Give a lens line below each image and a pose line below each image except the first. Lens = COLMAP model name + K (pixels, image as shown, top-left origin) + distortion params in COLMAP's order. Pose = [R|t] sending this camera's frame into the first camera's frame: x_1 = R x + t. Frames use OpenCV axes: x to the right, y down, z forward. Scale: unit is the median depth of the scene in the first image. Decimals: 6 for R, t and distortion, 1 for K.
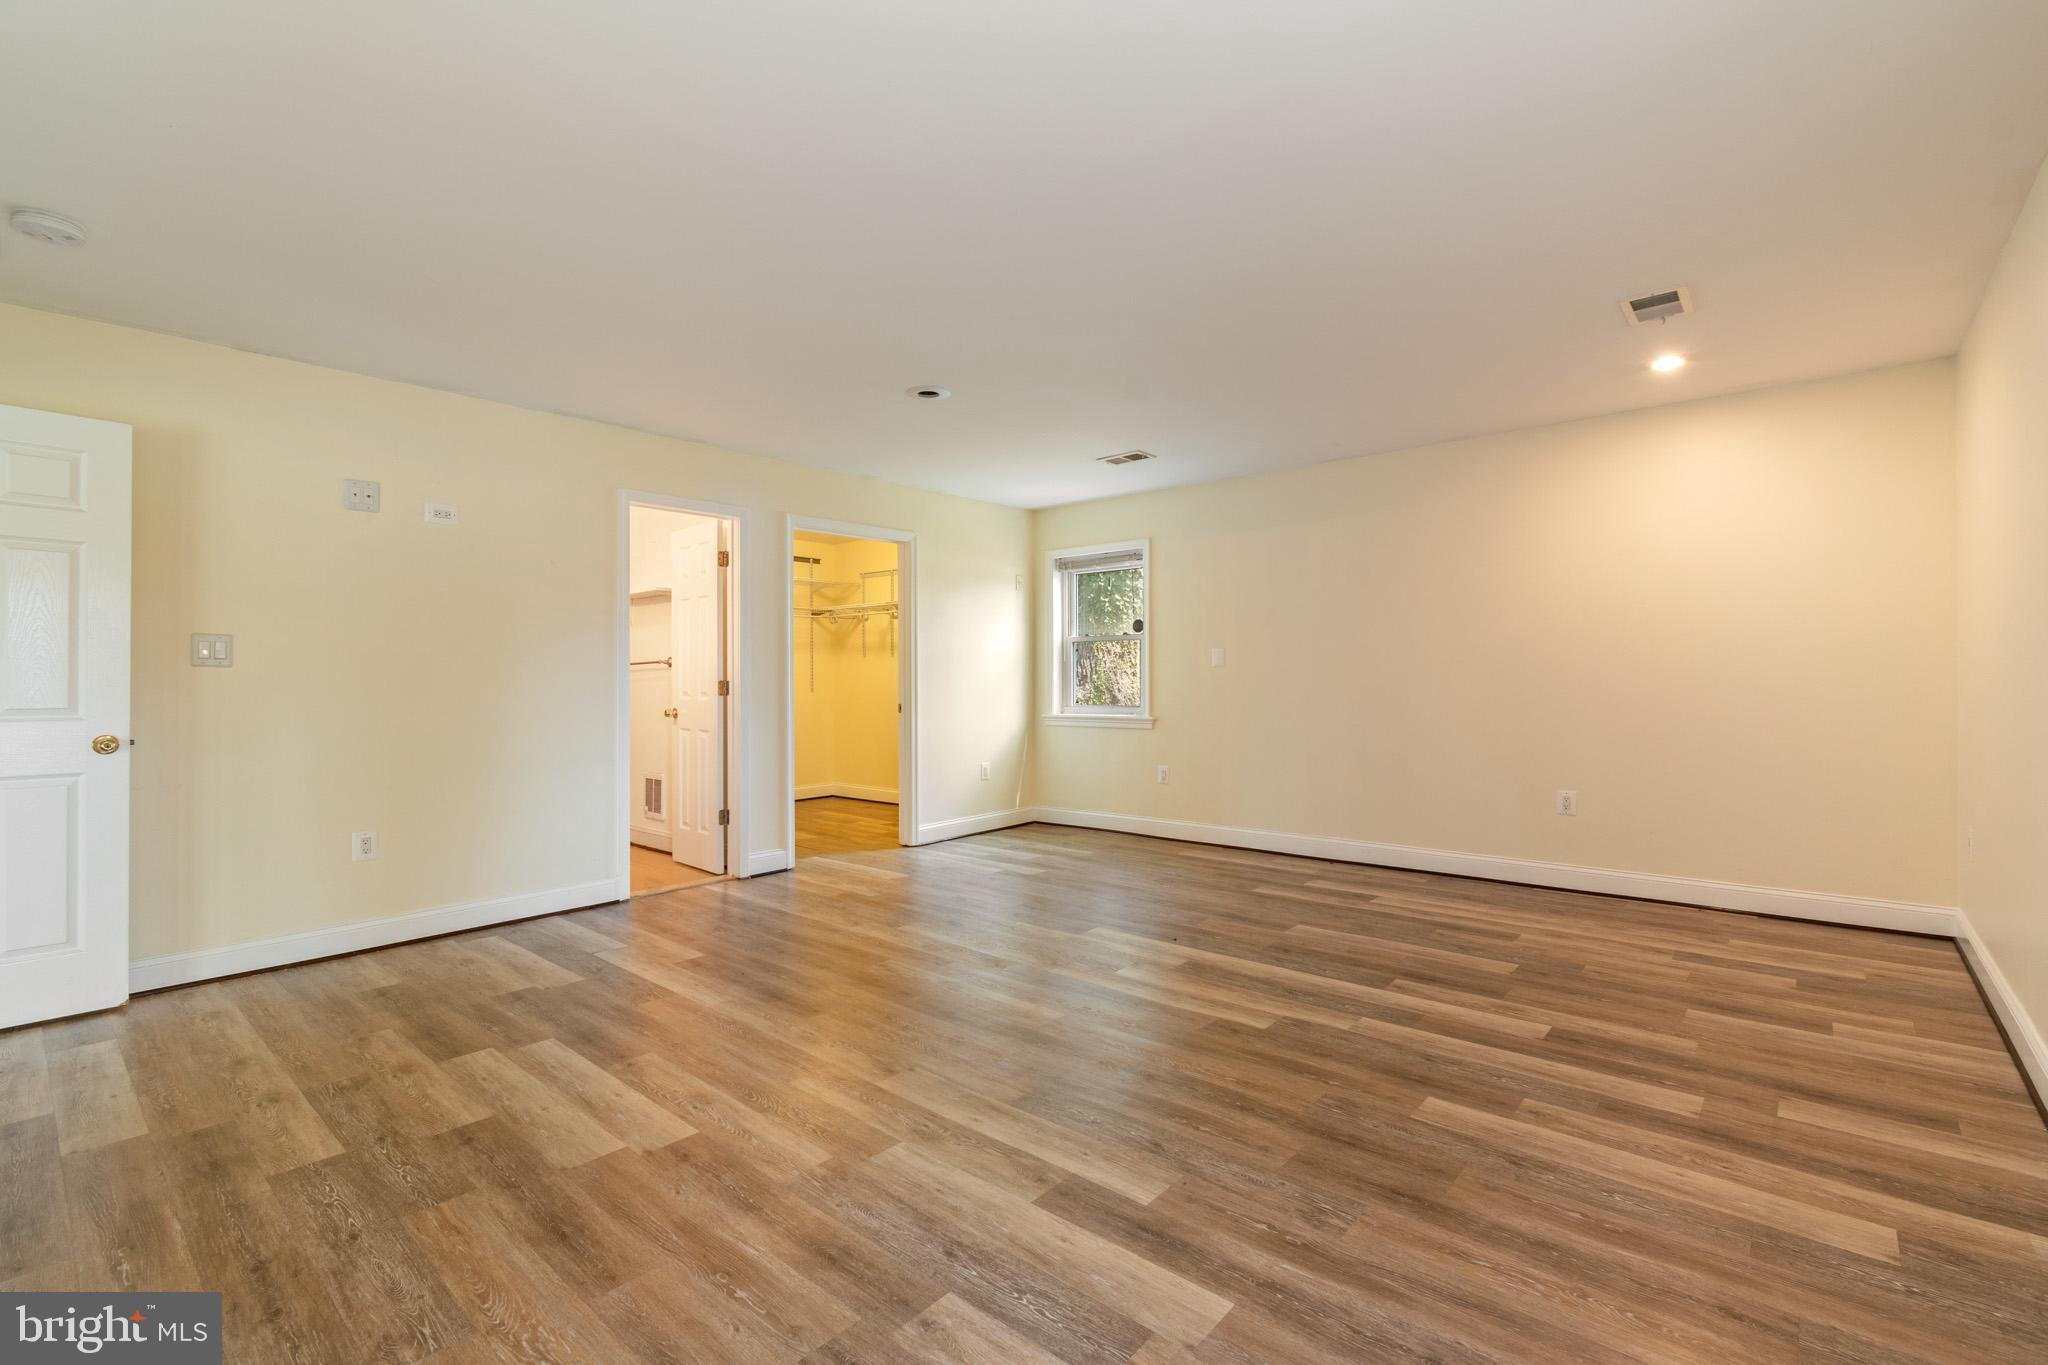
lens RADIAL K [[904.5, 0, 1034.4], [0, 904.5, 685.1], [0, 0, 1]] dist [0.003186, -0.001325]
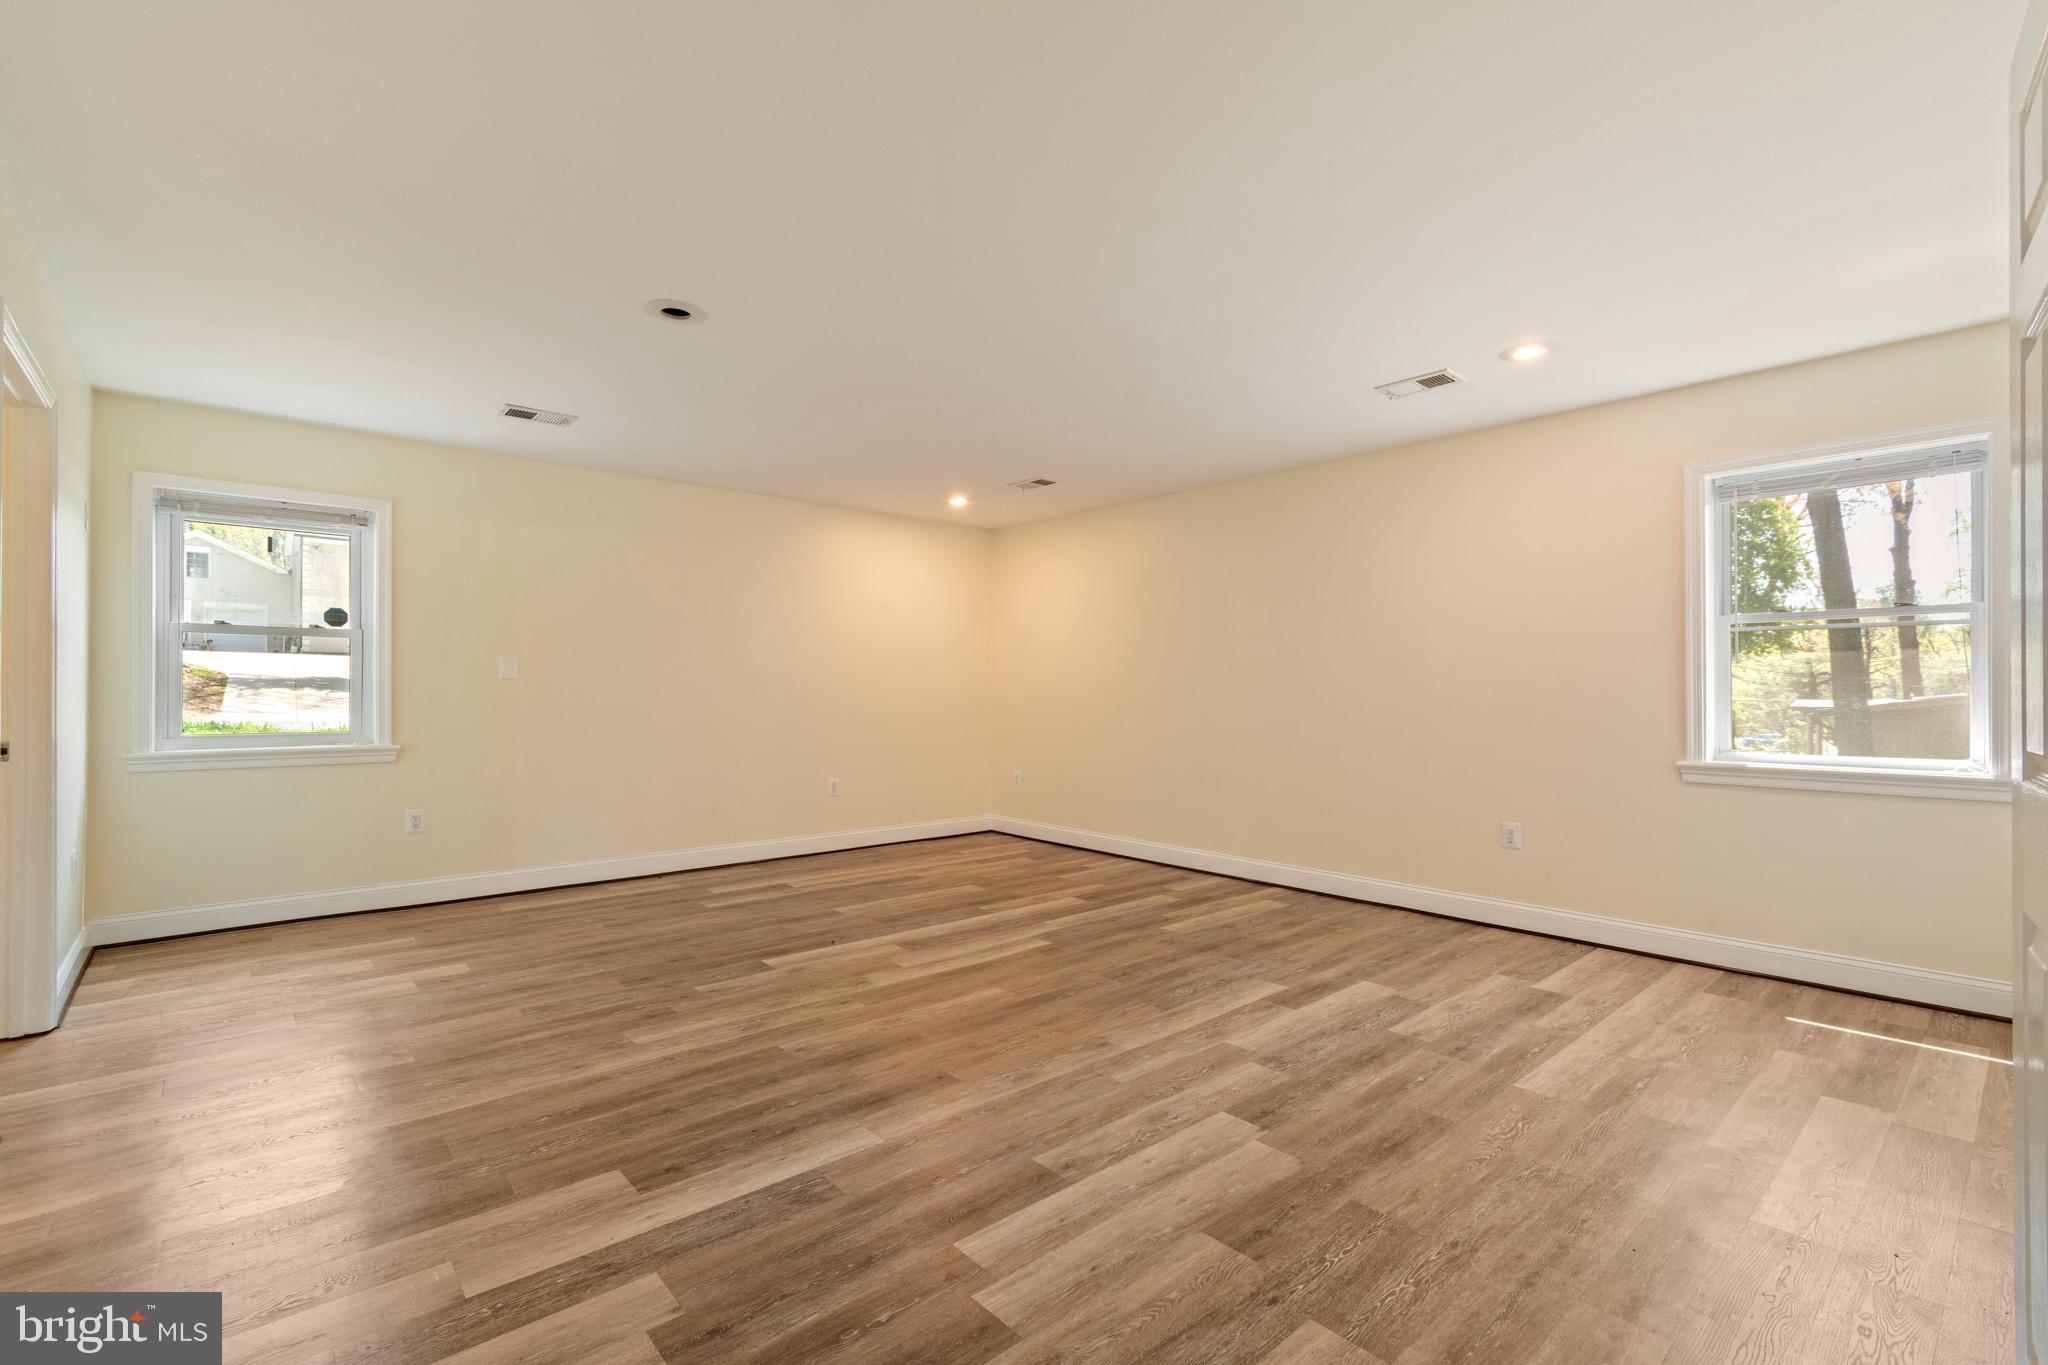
lens RADIAL K [[904.5, 0, 1035.7], [0, 904.5, 690.9], [0, 0, 1]] dist [0.003186, -0.001325]
pose [[0.127198, 0.009934, 0.991828, -1.321136], [0.003693, 0.999938, -0.010489, 0.001929], [-0.991871, 0.004997, 0.127153, 0.968835]]
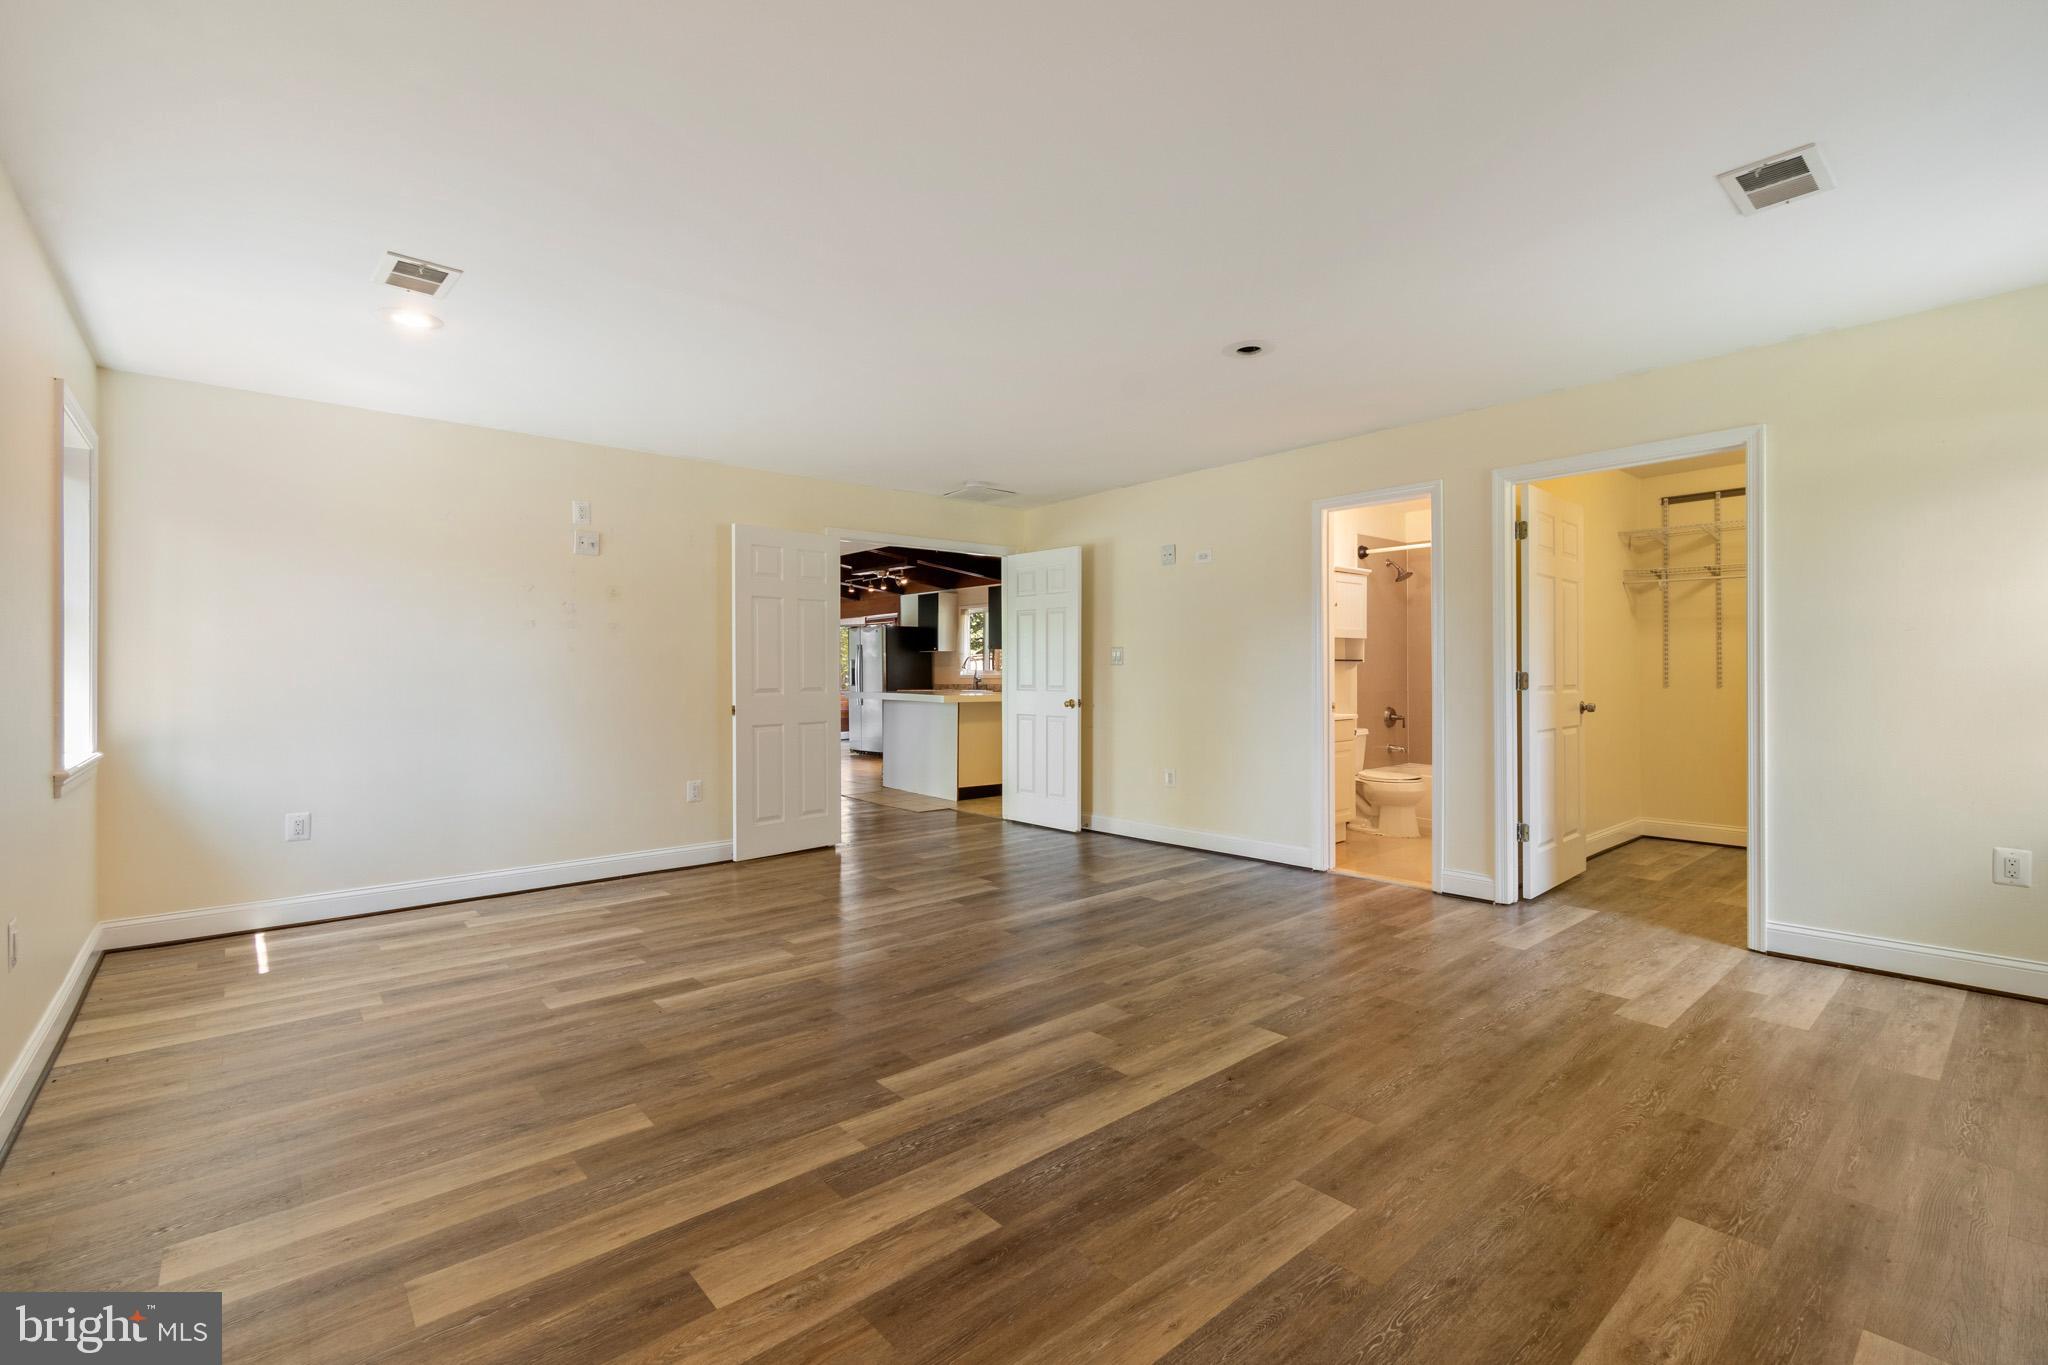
lens RADIAL K [[904.5, 0, 1023.2], [0, 904.5, 667.1], [0, 0, 1]] dist [0.003186, -0.001325]
pose [[-0.147605, 0.000997, -0.989046, 1.257511], [0.000972, 0.999999, 0.000863, -0.023065], [0.989046, -0.000834, -0.147605, 1.456432]]
